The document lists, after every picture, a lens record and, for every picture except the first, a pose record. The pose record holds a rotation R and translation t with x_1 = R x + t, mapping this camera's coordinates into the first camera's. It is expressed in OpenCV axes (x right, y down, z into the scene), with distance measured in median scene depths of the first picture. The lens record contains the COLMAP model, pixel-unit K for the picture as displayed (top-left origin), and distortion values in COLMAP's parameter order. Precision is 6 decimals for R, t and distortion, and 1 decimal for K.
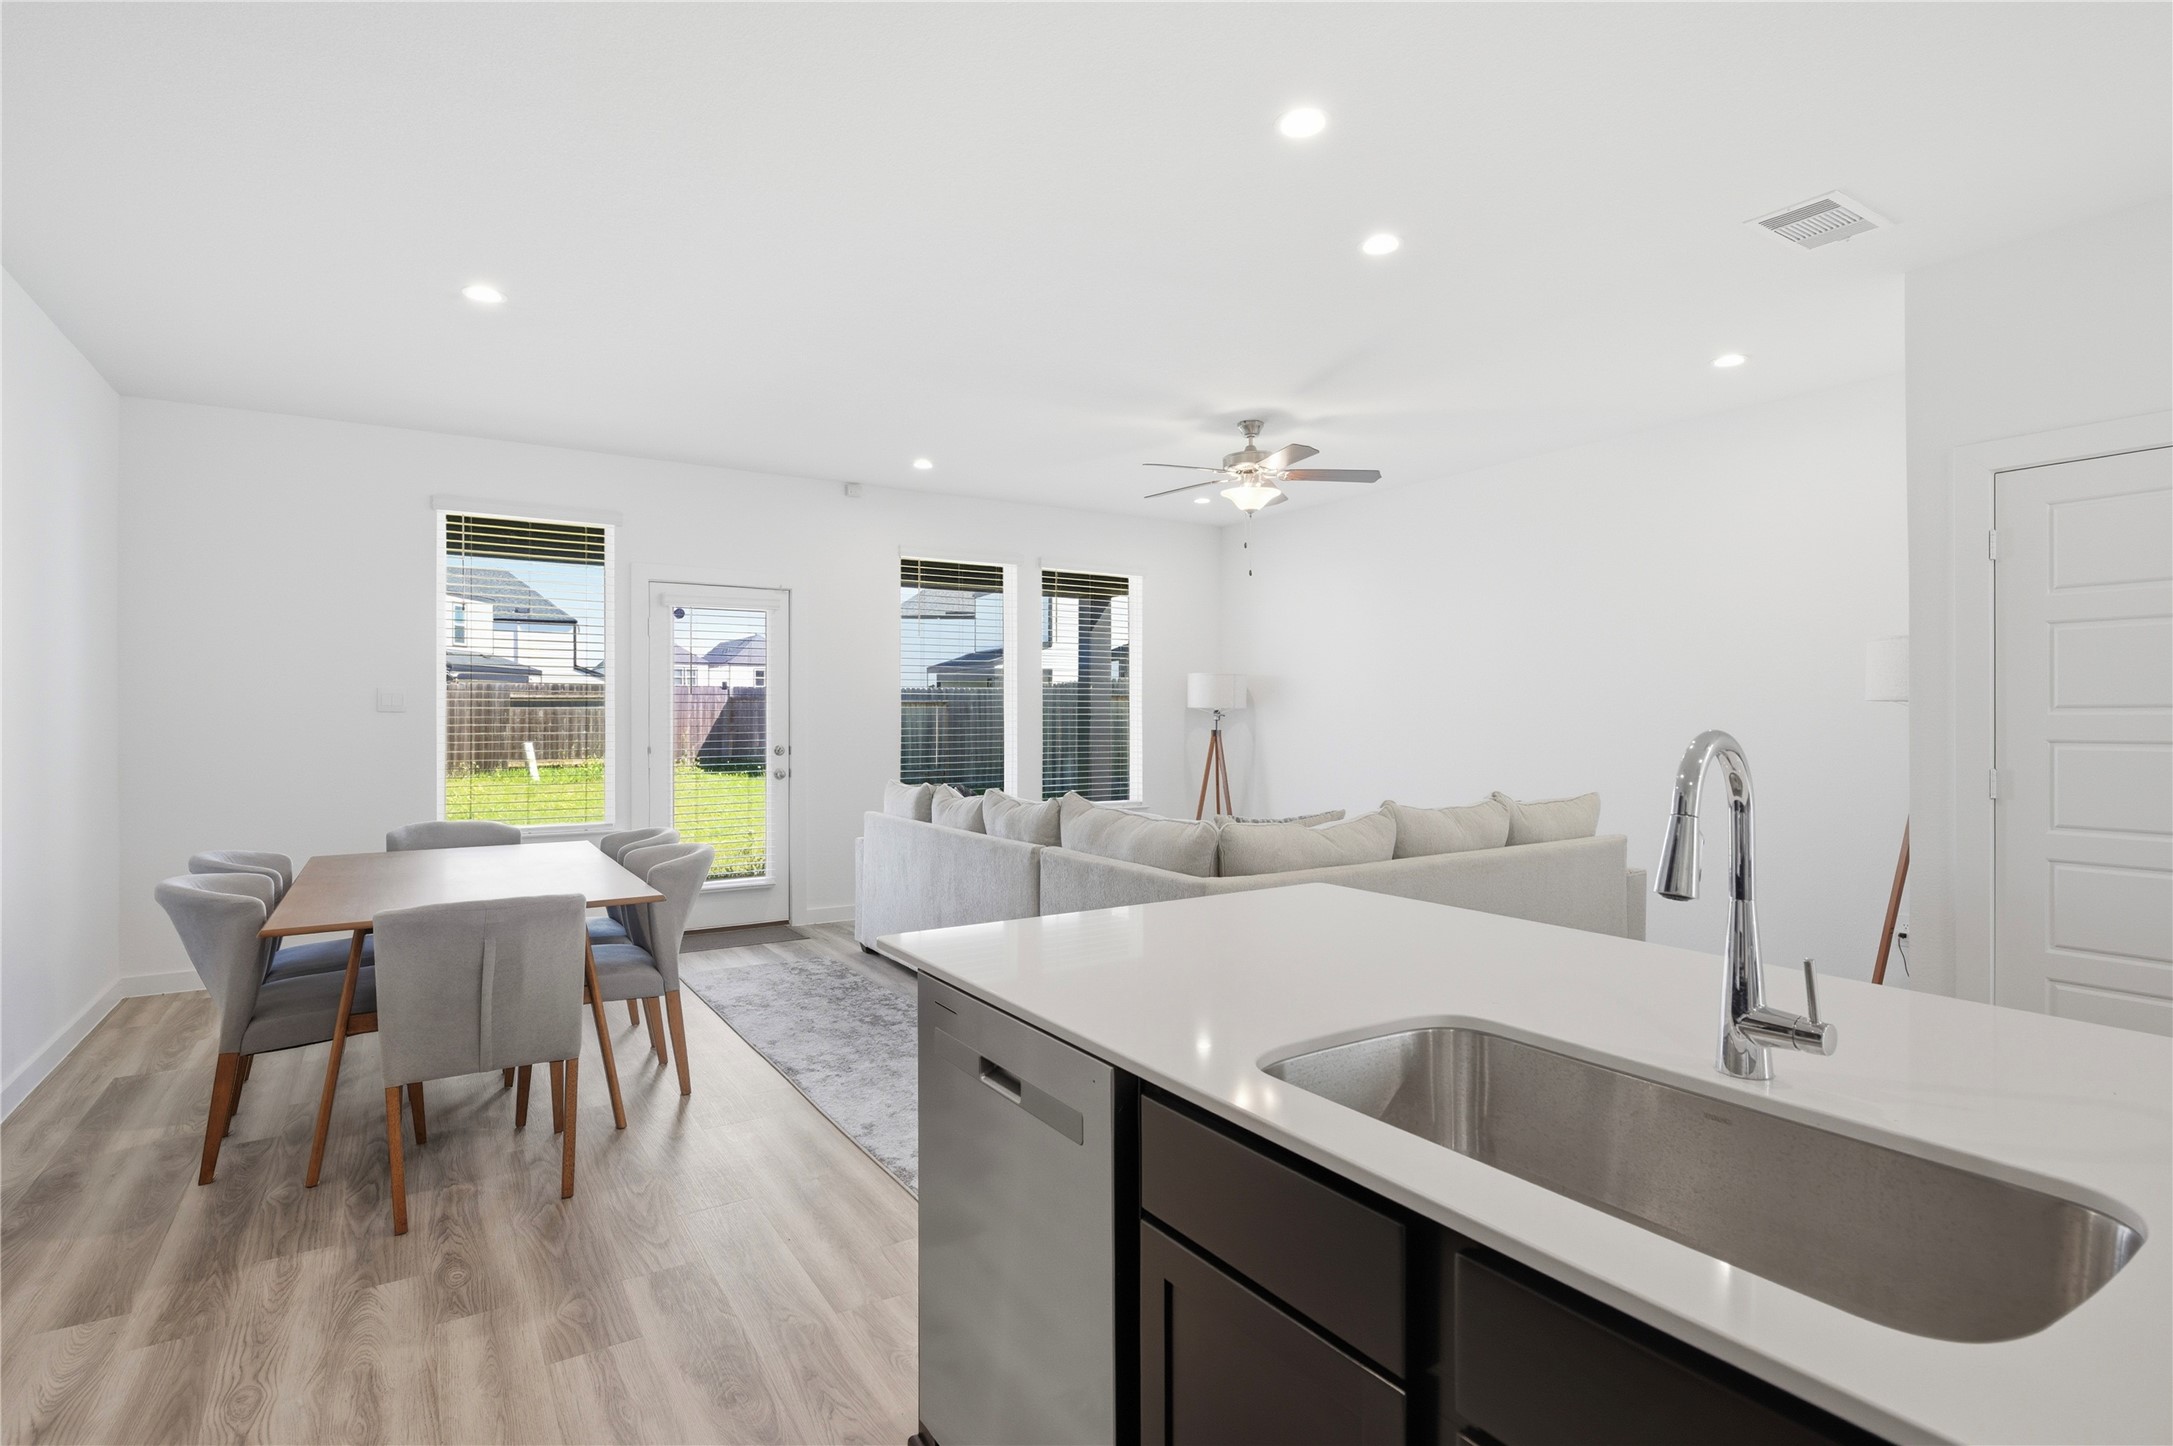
lens RADIAL K [[1127.5, 0, 1096.4], [0, 1127.5, 726.6], [0, 0, 1]] dist [0.000810, 0.000097]
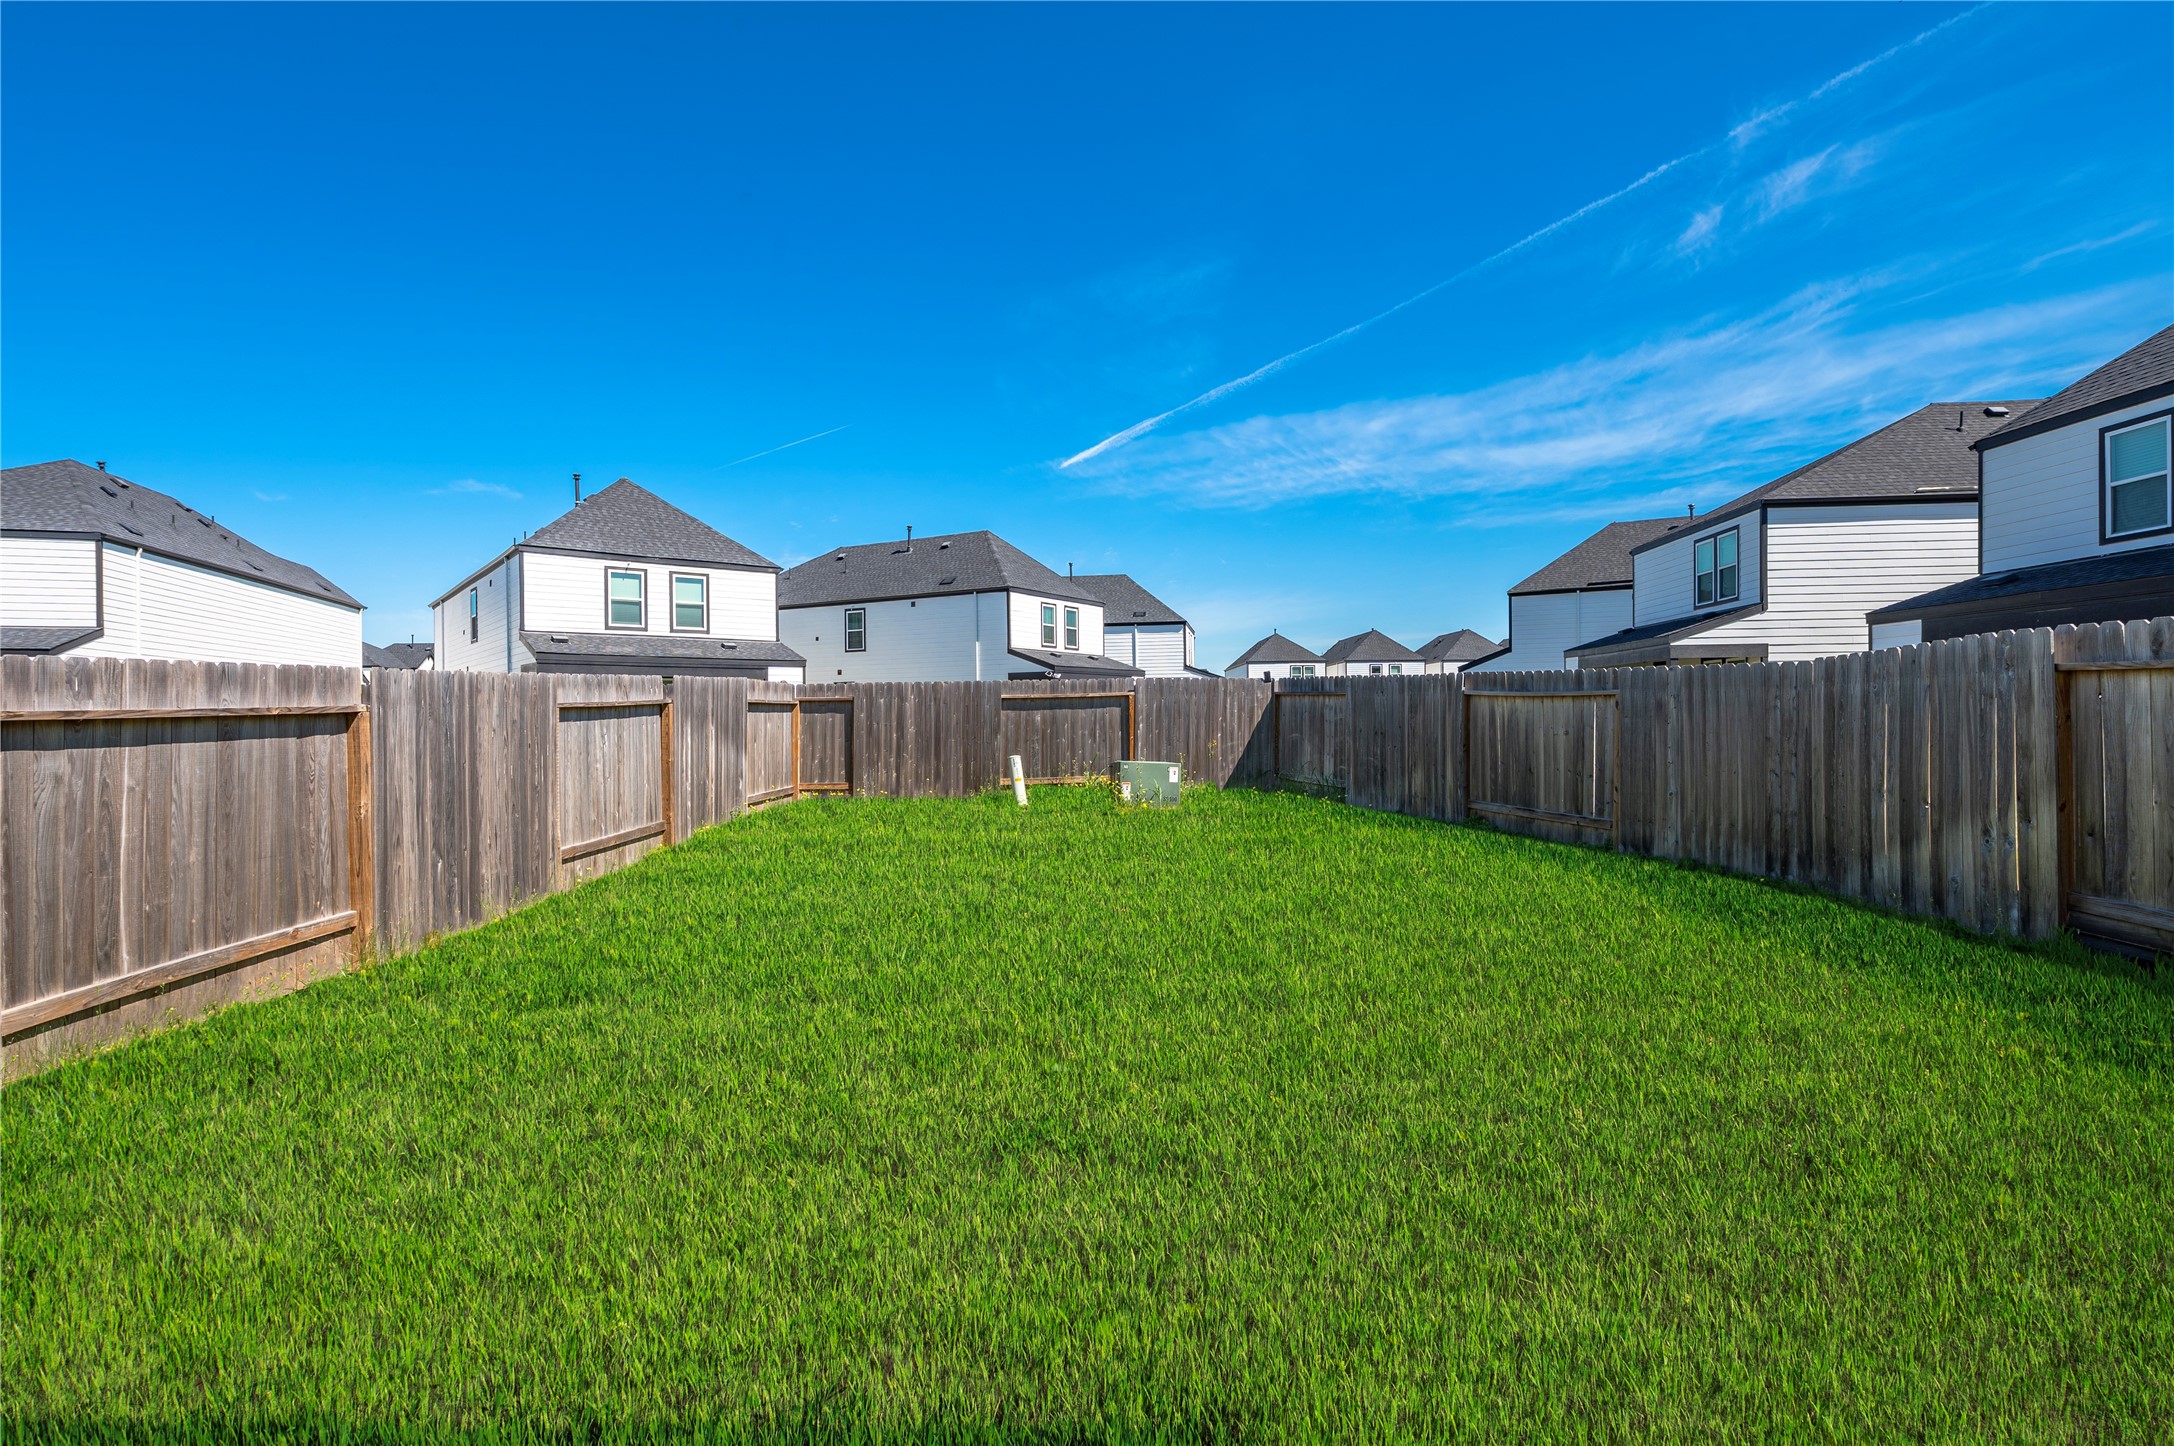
lens RADIAL K [[1017.9, 0, 1078.3], [0, 1017.9, 719.0], [0, 0, 1]] dist [0.001024, 0.000127]
pose [[0.829691, -0.007118, -0.558178, -0.190339], [0.007033, 0.999973, -0.002297, -0.027892], [0.558179, -0.002020, 0.829718, 1.200632]]
